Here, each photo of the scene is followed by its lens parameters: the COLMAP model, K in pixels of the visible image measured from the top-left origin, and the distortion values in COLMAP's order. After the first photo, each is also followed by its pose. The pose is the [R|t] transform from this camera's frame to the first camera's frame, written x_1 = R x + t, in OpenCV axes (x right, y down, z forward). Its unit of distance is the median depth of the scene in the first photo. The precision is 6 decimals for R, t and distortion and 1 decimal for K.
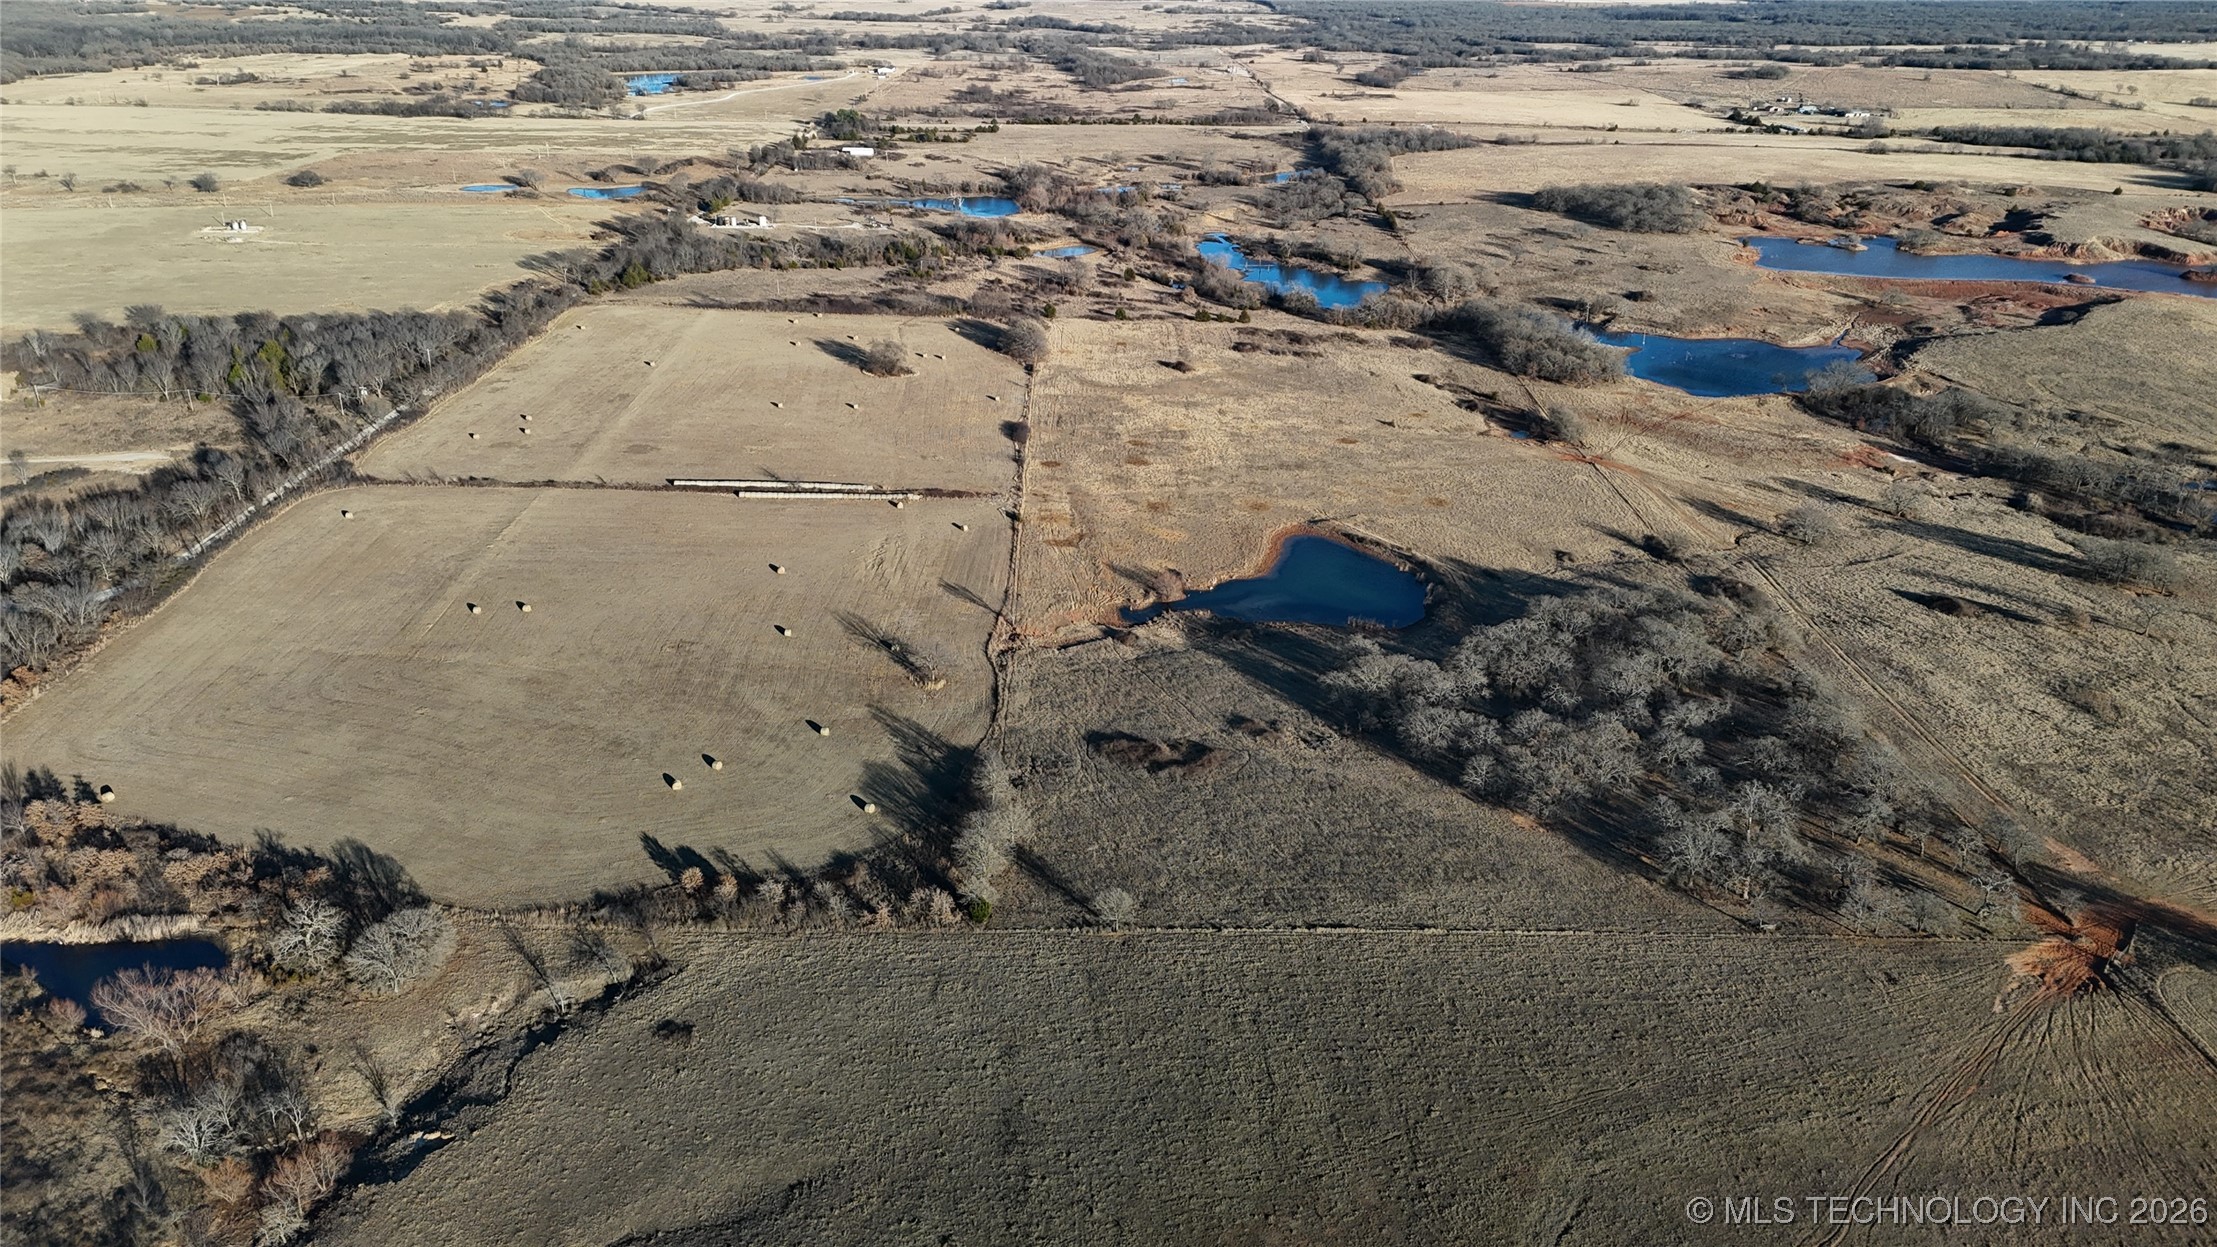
lens RADIAL K [[1634.6, 0, 1108.5], [0, 1634.6, 623.5], [0, 0, 1]] dist [0.100761, -0.097671]
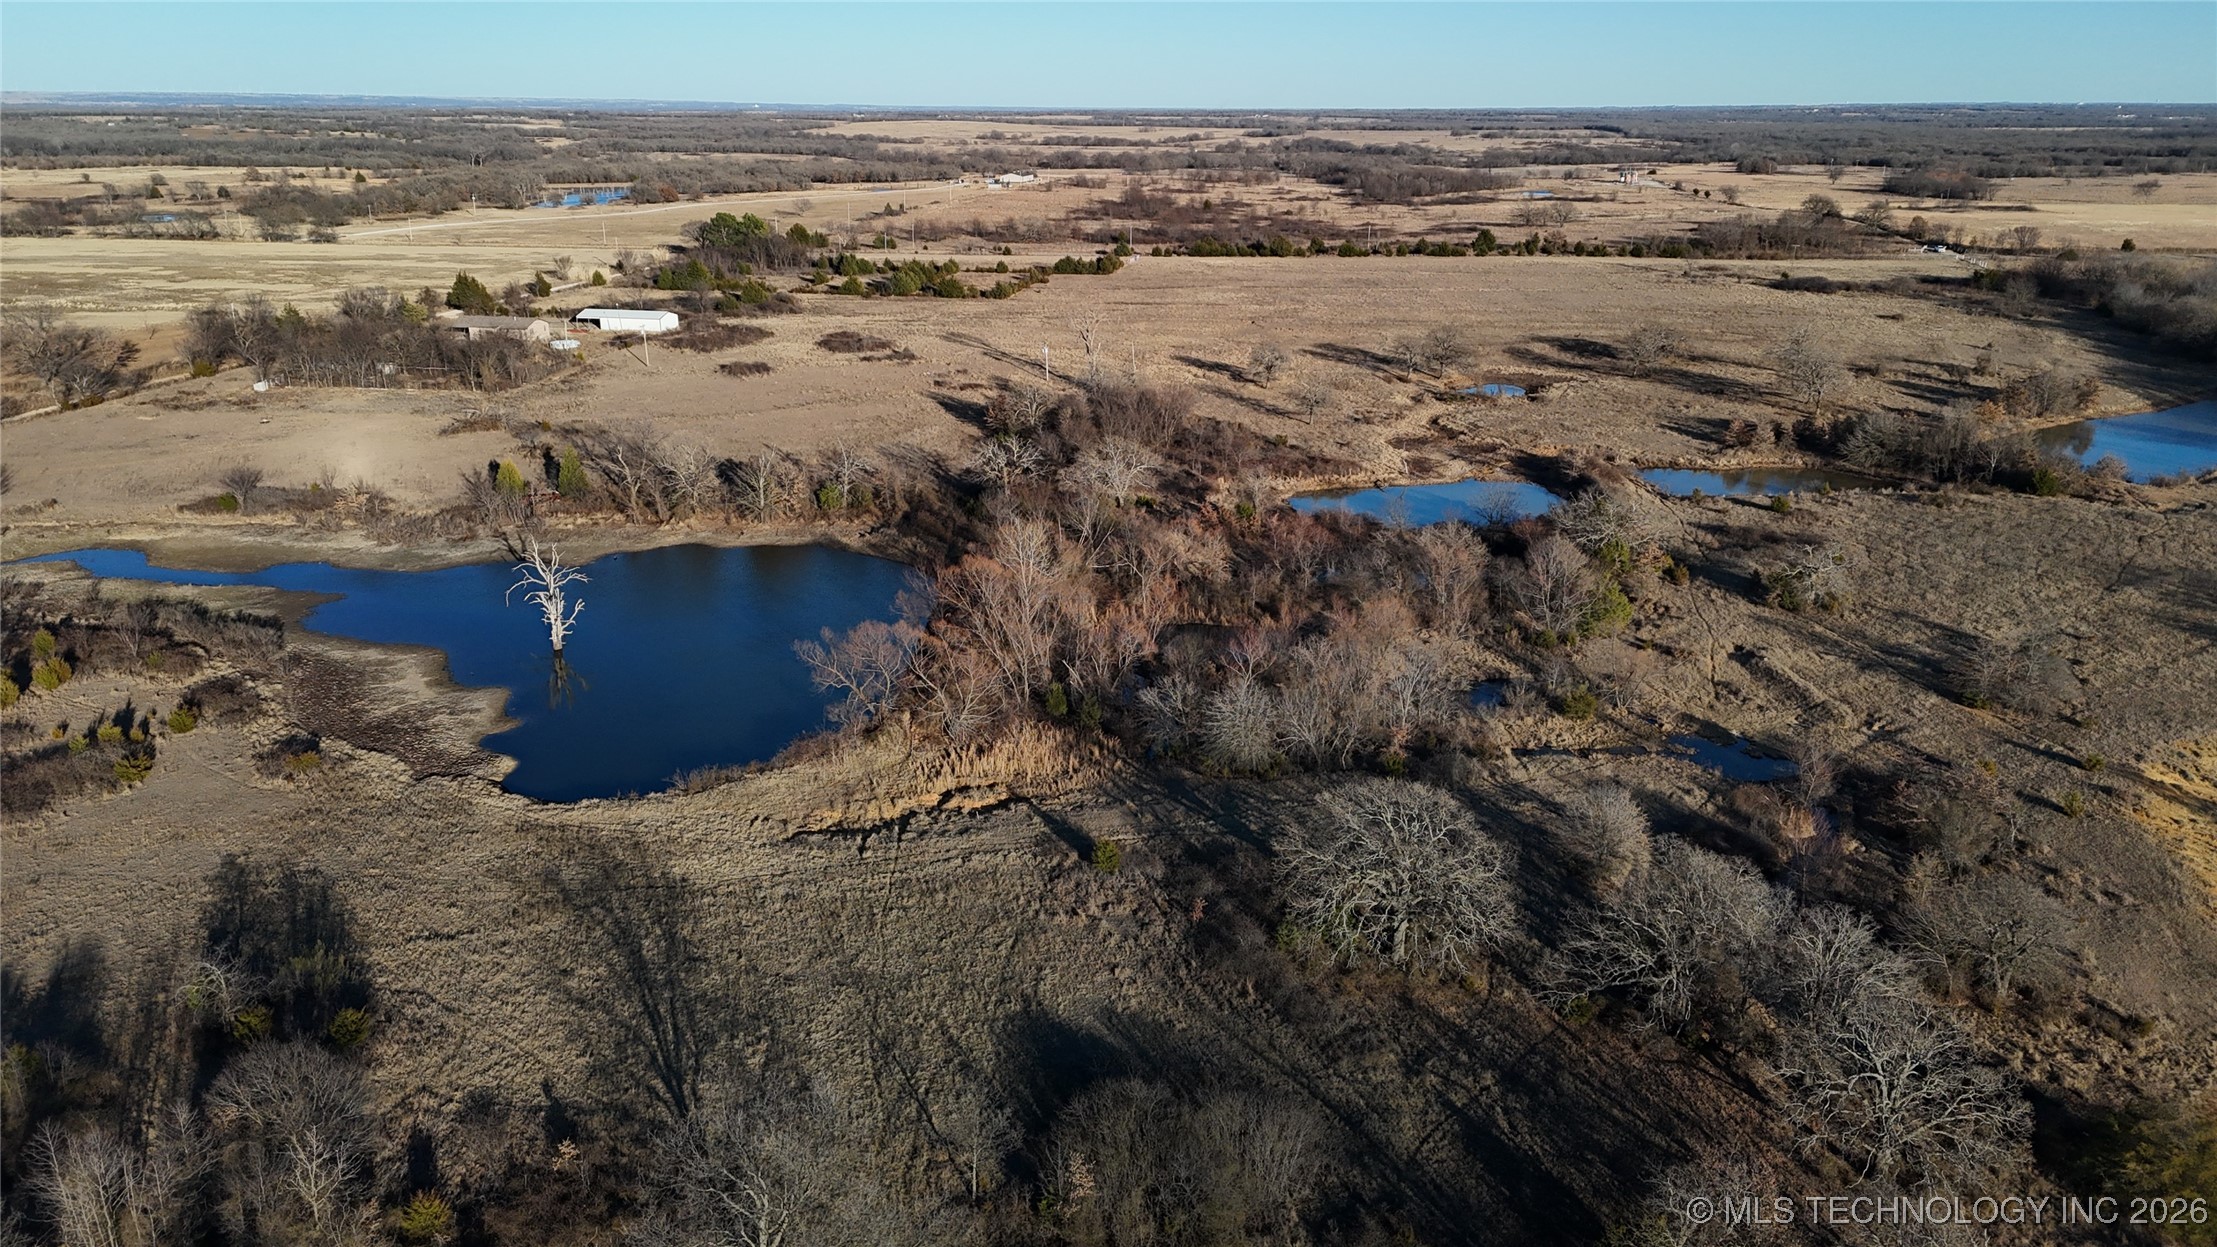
lens RADIAL K [[1634.6, 0, 1108.5], [0, 1634.6, 623.5], [0, 0, 1]] dist [0.100761, -0.097671]
pose [[0.985620, 0.041095, -0.163905, -0.004642], [-0.055995, 0.994603, -0.087343, -0.272991], [0.159431, 0.095265, 0.982602, 0.939916]]
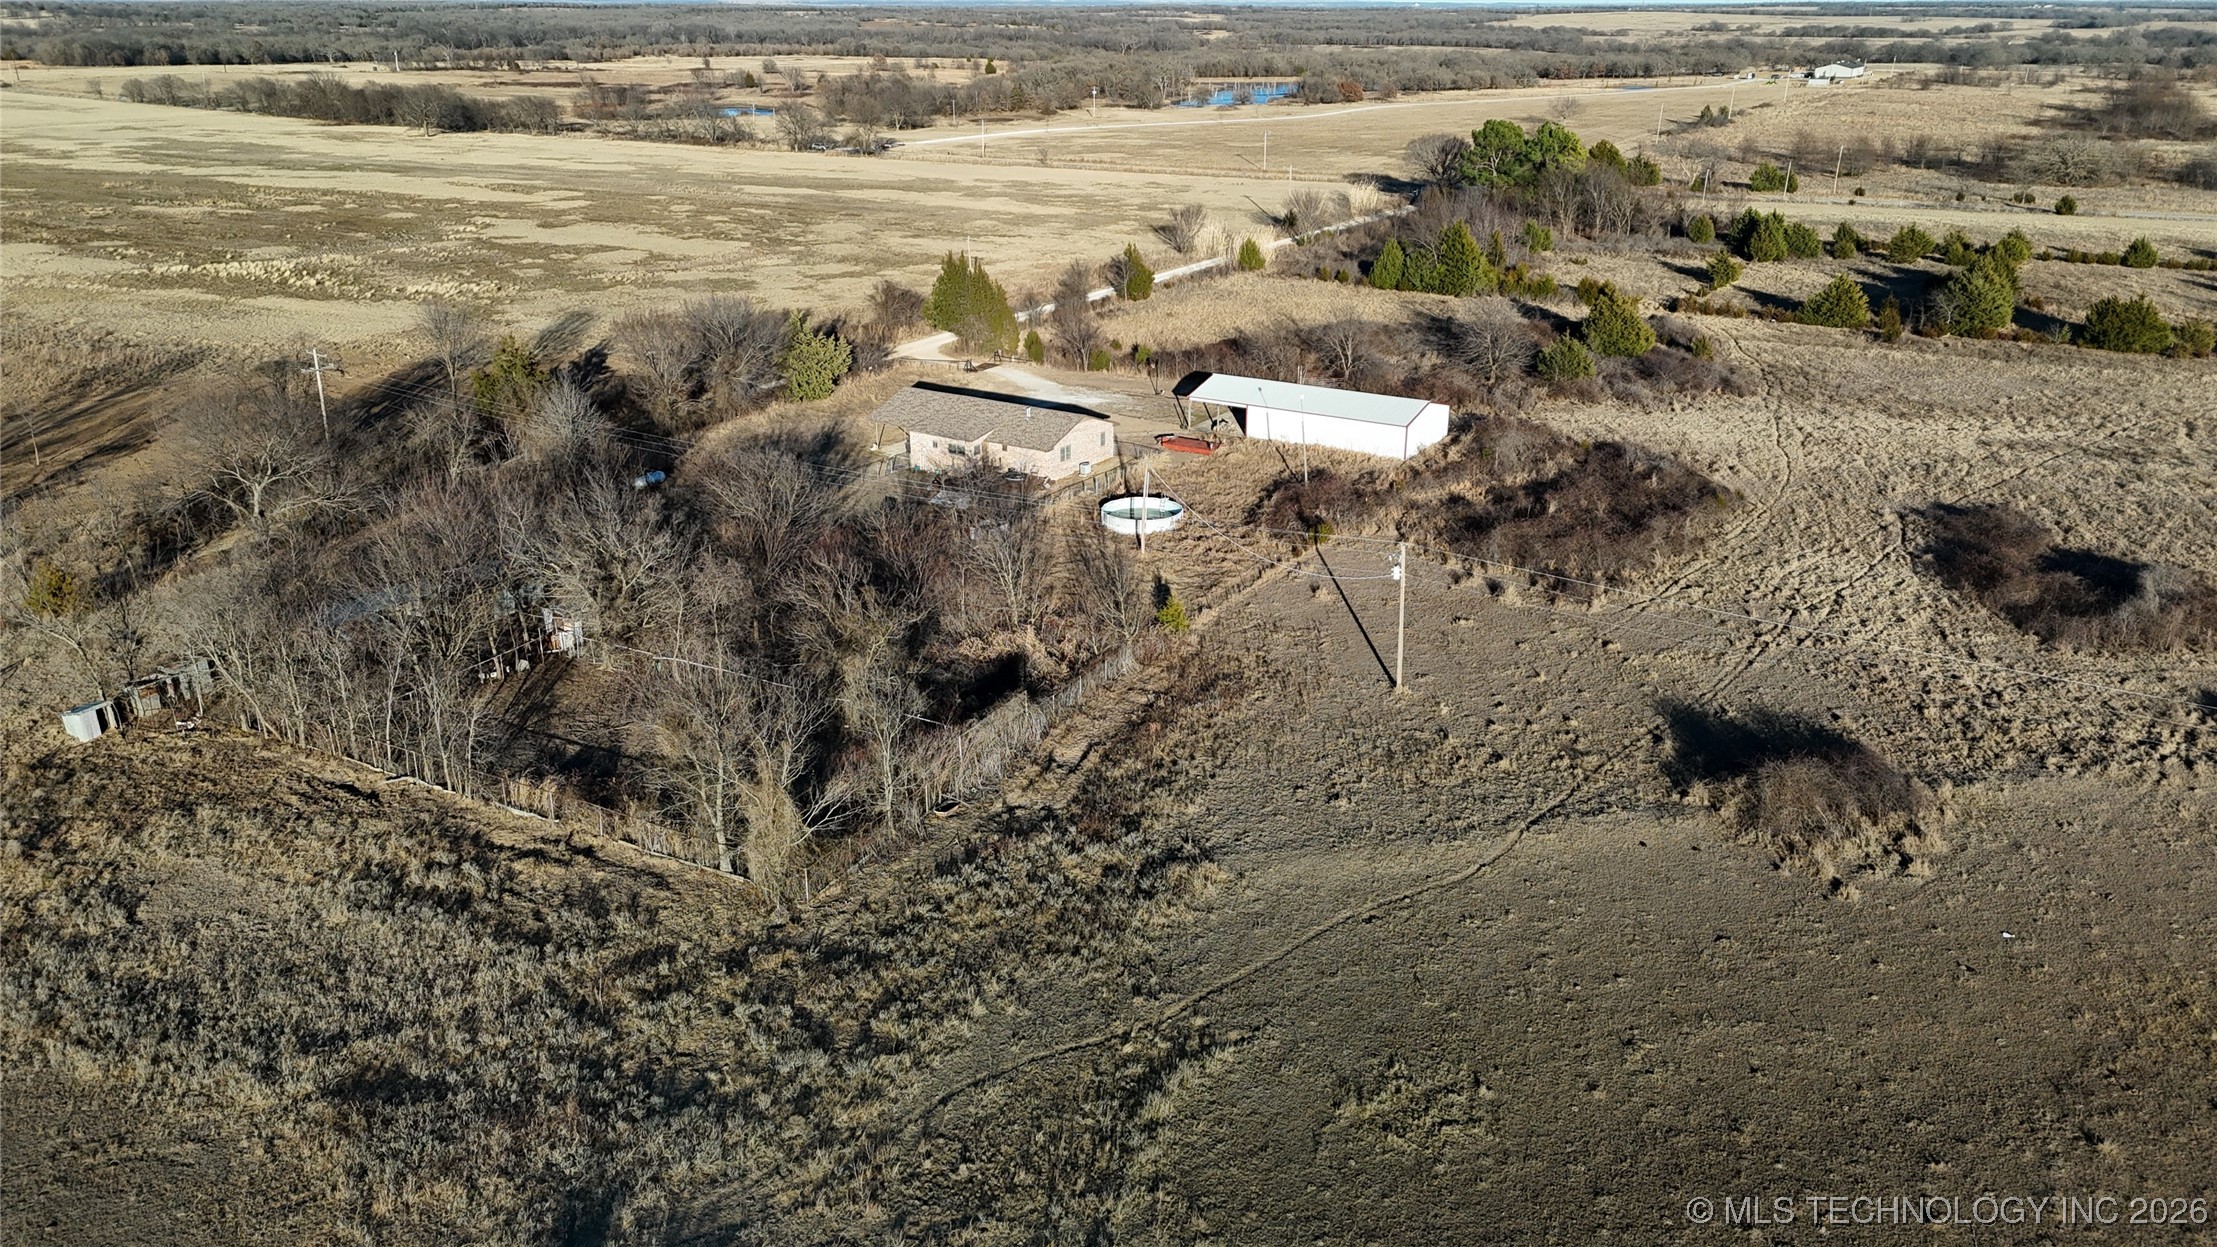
lens RADIAL K [[1634.6, 0, 1108.5], [0, 1634.6, 623.5], [0, 0, 1]] dist [0.100761, -0.097671]
pose [[0.857283, 0.175031, -0.484180, -0.139033], [-0.194881, 0.980781, 0.009498, -0.360016], [0.476537, 0.086215, 0.874917, 1.189071]]
